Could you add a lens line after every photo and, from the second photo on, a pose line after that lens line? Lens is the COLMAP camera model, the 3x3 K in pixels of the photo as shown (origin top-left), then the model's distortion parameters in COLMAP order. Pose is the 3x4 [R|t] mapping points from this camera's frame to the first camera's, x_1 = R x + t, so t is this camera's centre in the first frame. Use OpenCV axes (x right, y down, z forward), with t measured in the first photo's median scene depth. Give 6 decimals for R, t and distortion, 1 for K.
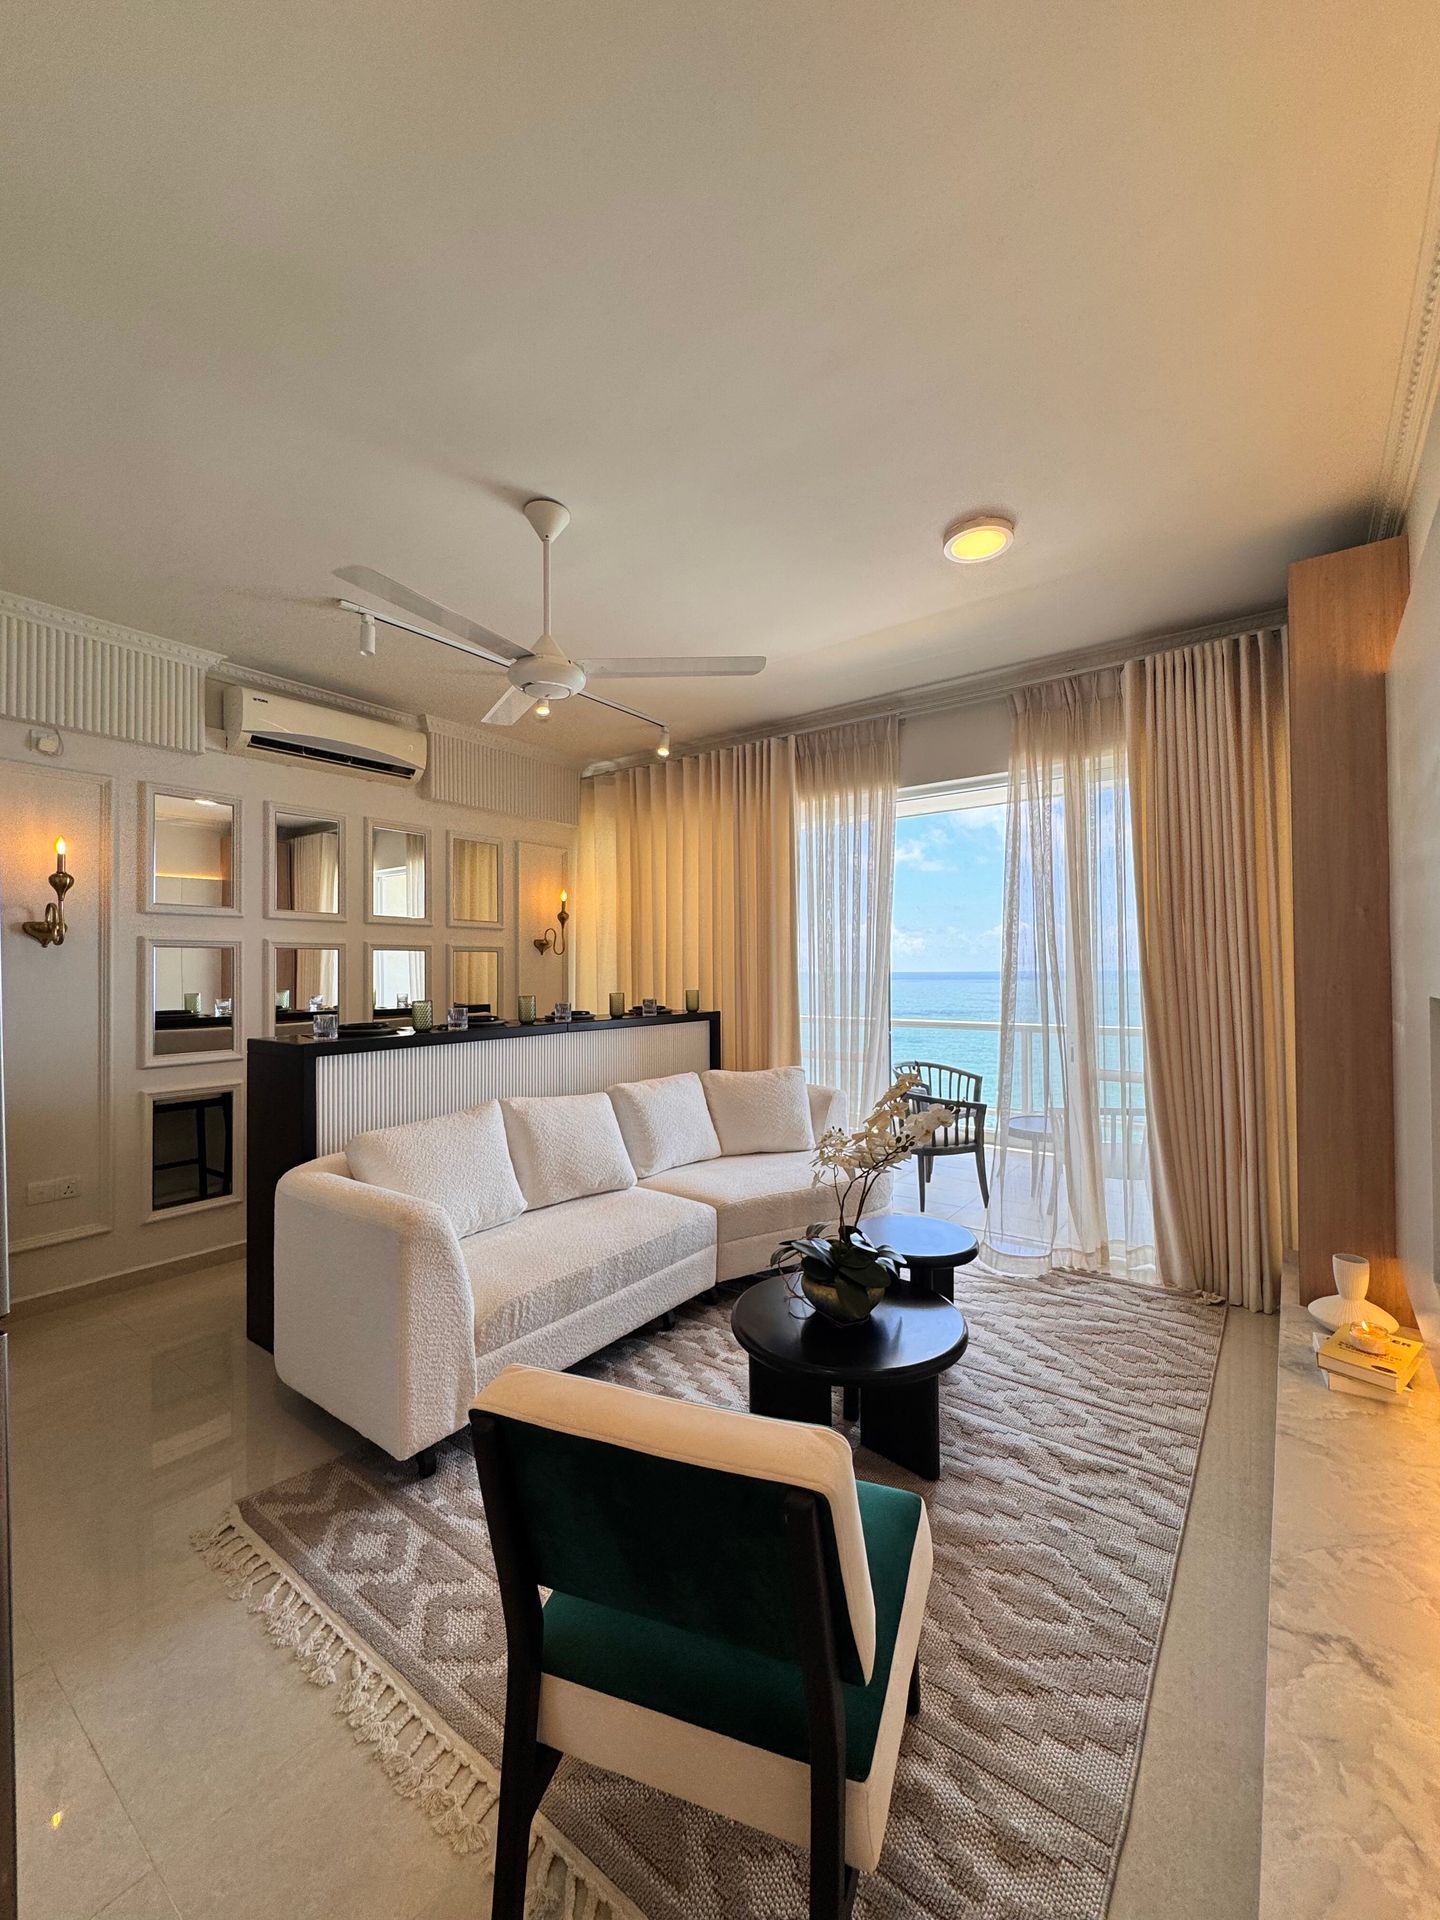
lens RADIAL K [[771.2, 0, 714.7], [0, 771.2, 956.9], [0, 0, 1]] dist [-0.002197, -0.000212]
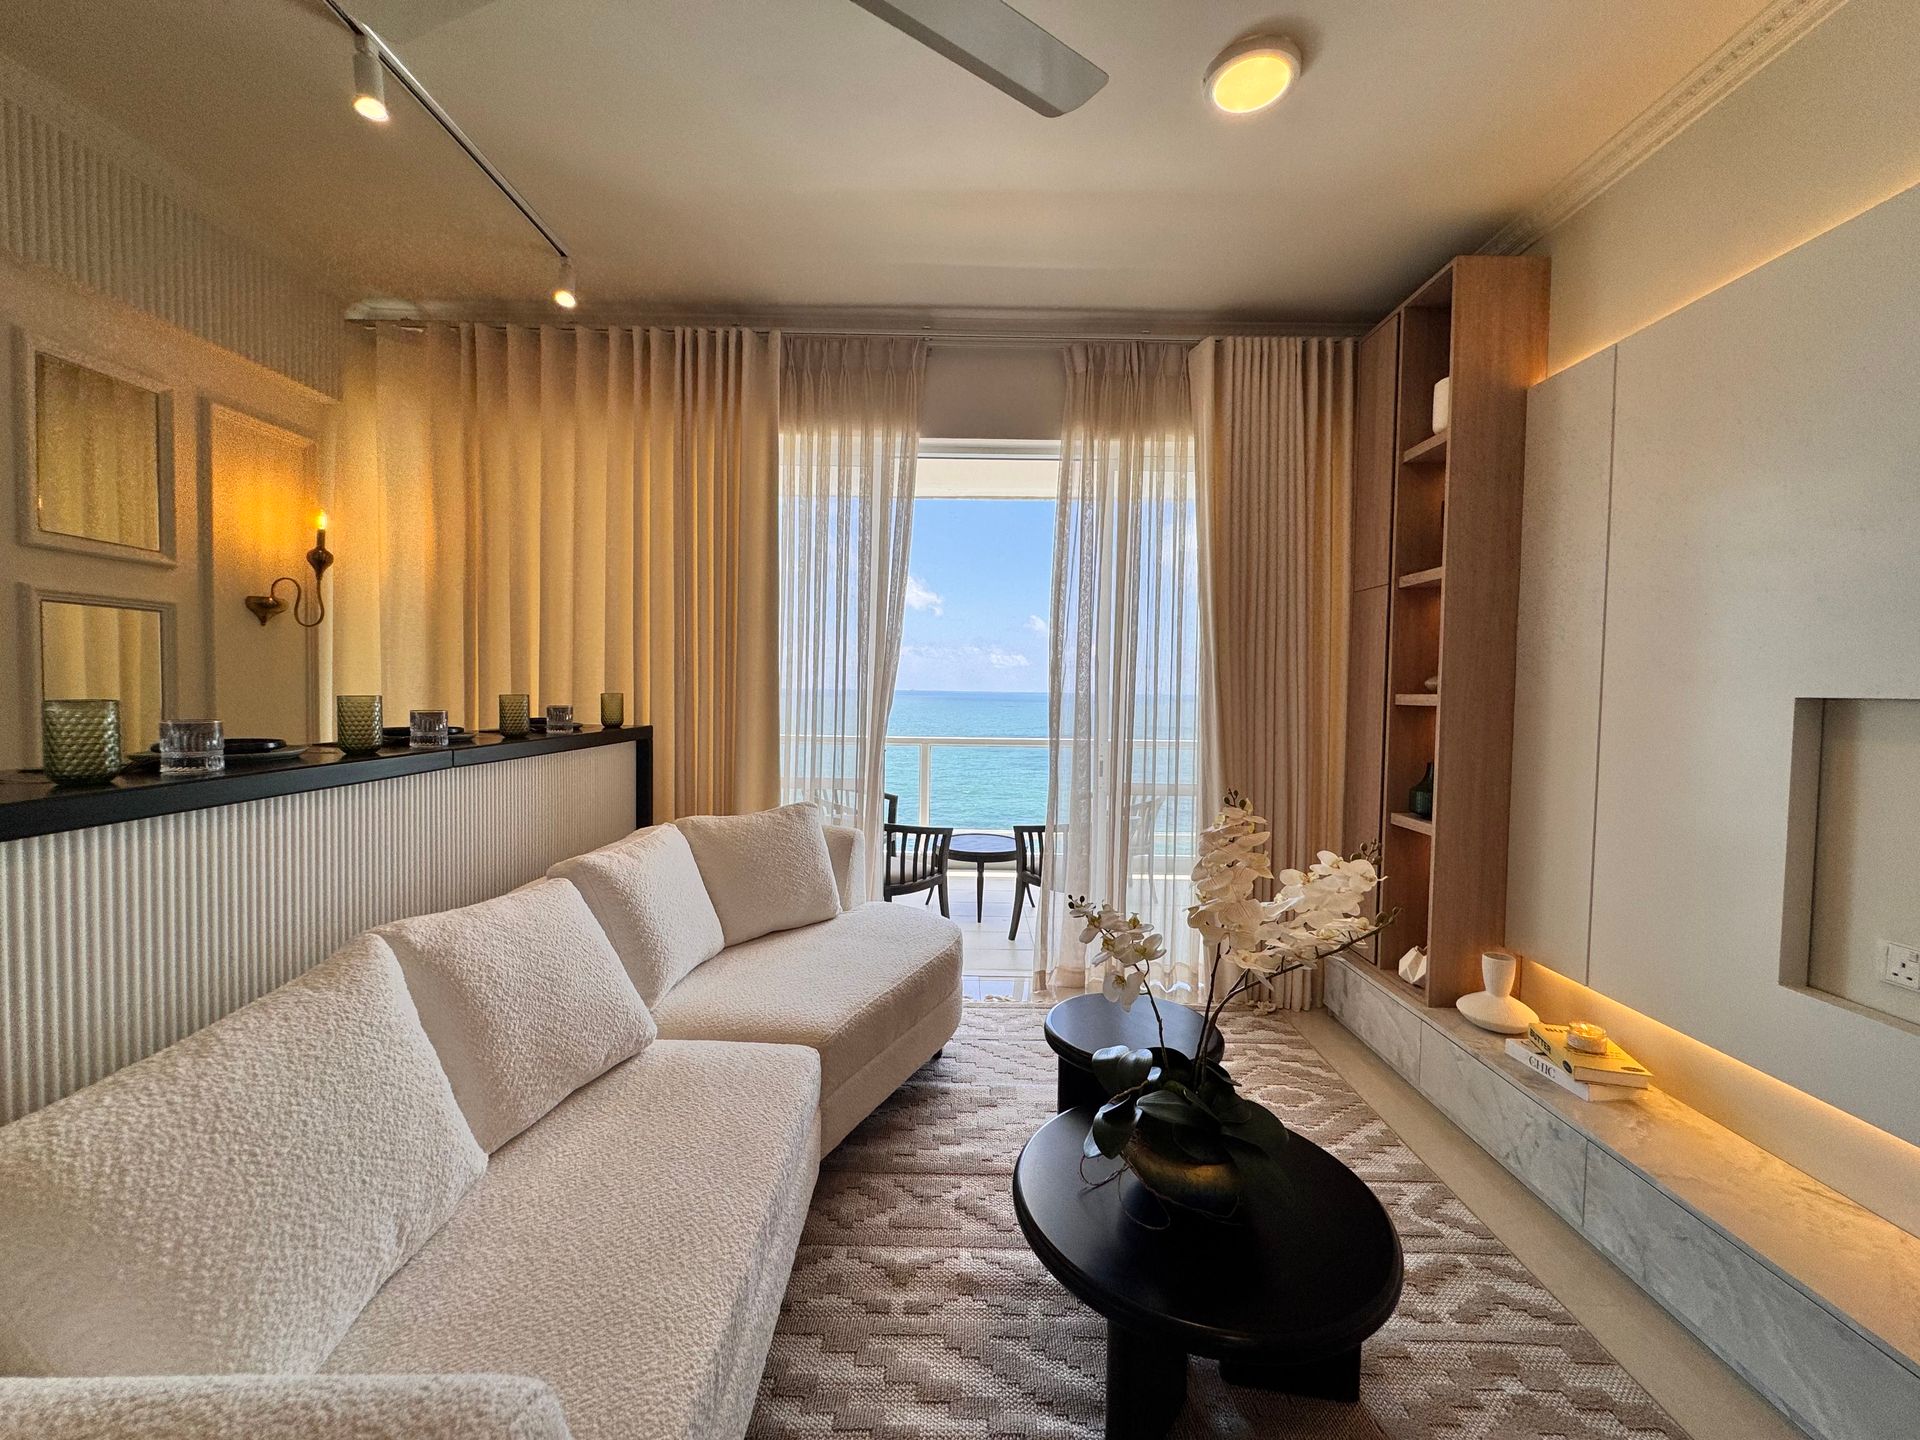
lens RADIAL K [[771.2, 0, 962.1], [0, 771.2, 714.2], [0, 0, 1]] dist [-0.002197, -0.000212]
pose [[0.797731, 0.000079, 0.603013, -0.199095], [-0.032090, 0.998589, 0.042321, 0.026102], [-0.602159, -0.053112, 0.796608, 0.339974]]
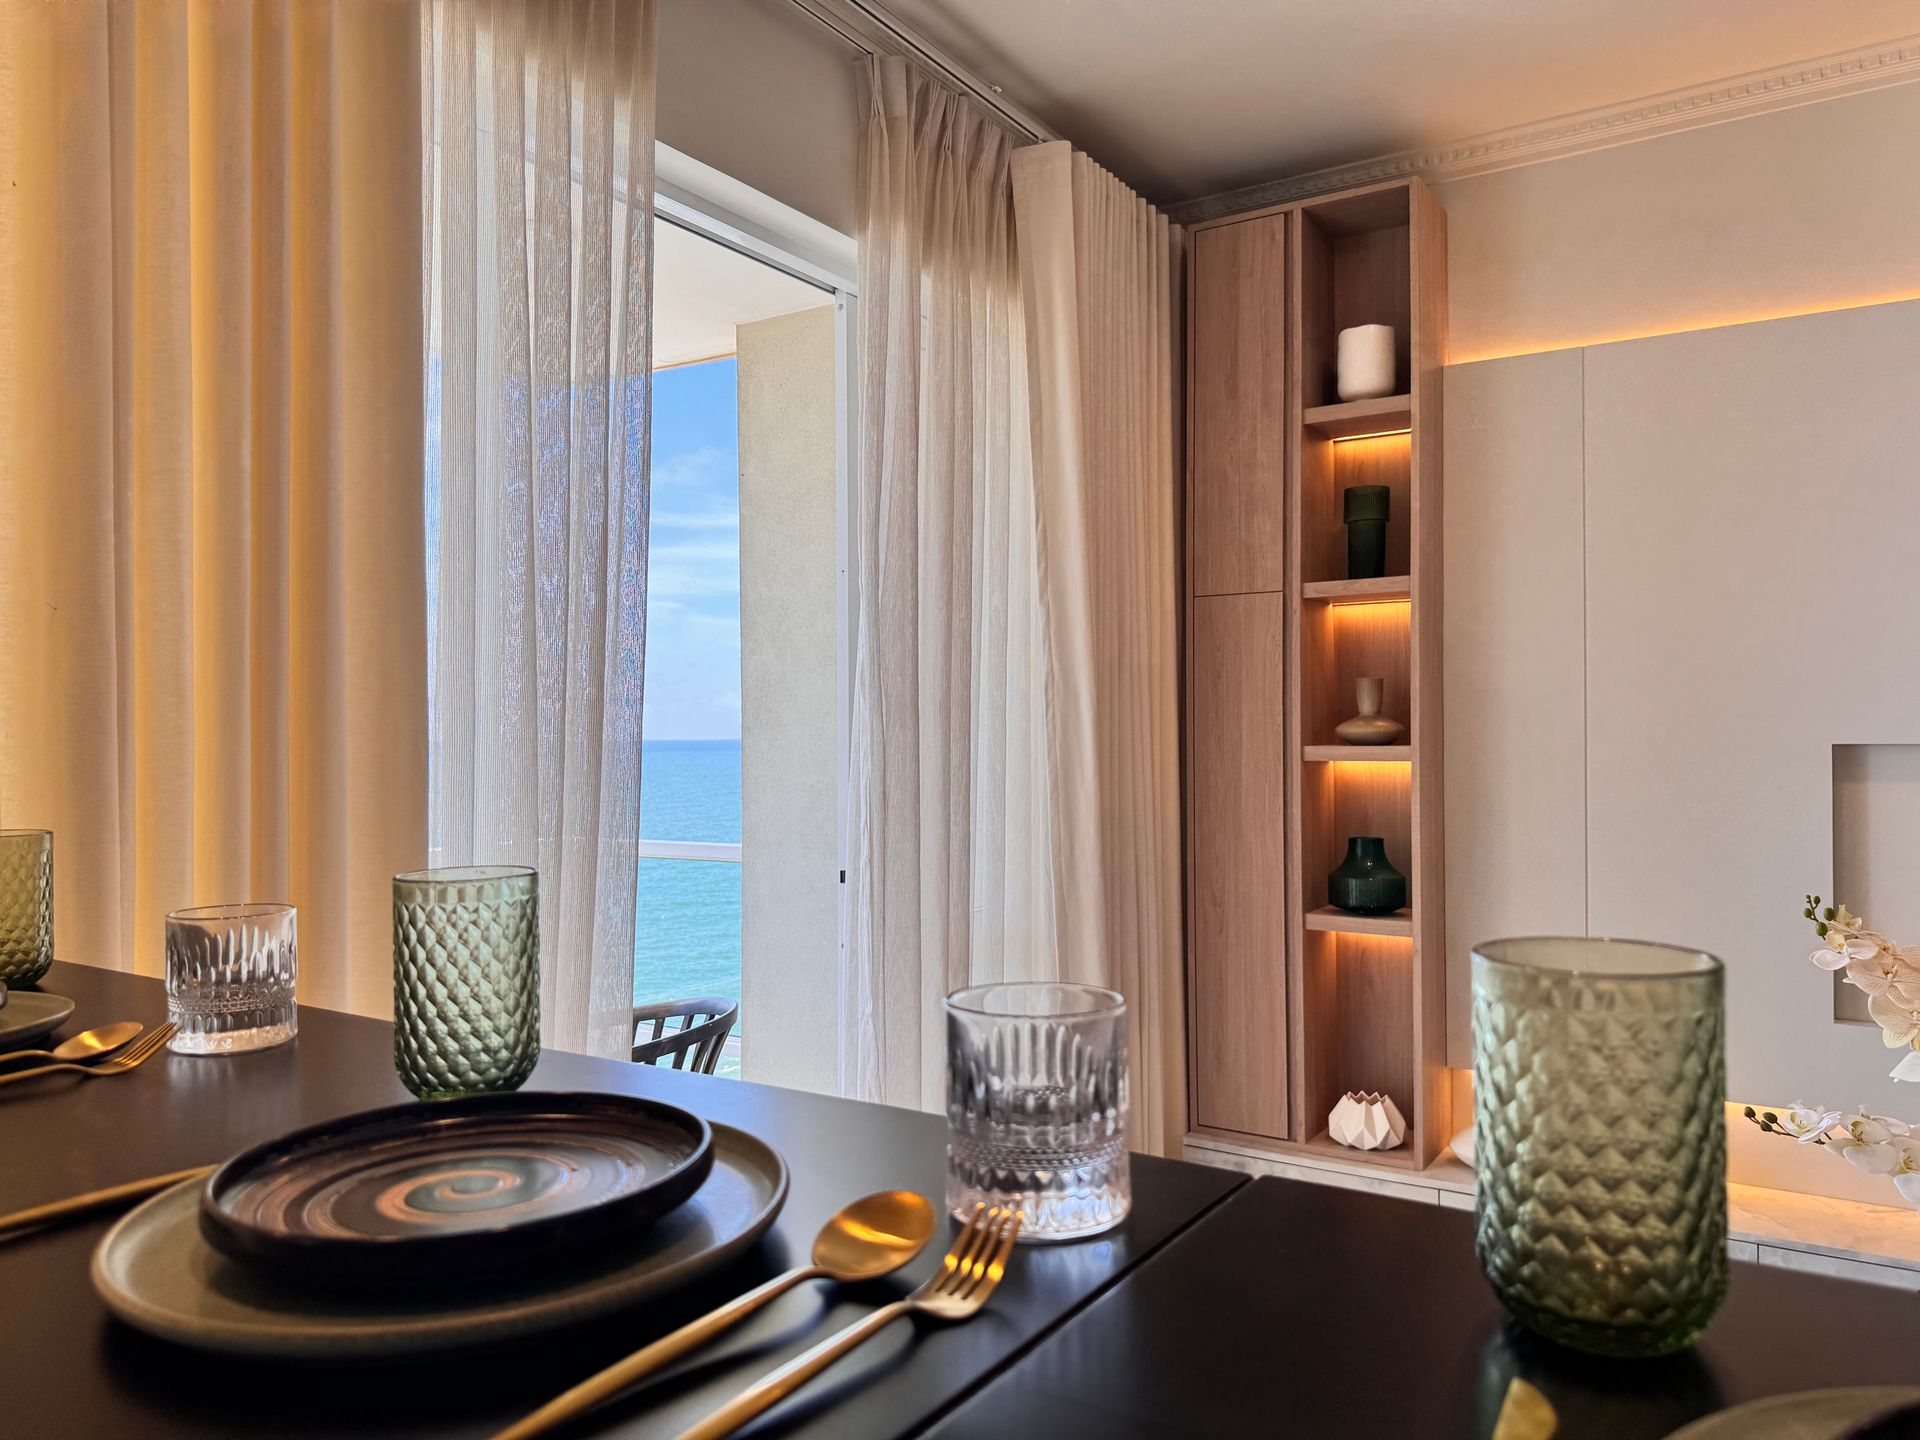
lens RADIAL K [[1373.9, 0, 956.9], [0, 1373.9, 713.6], [0, 0, 1]] dist [0.040560, -0.047608]
pose [[-0.058495, 0.010957, 0.998228, -0.327111], [-0.011292, 0.999869, -0.011637, 0.019312], [-0.998224, -0.011953, -0.058364, 0.895238]]
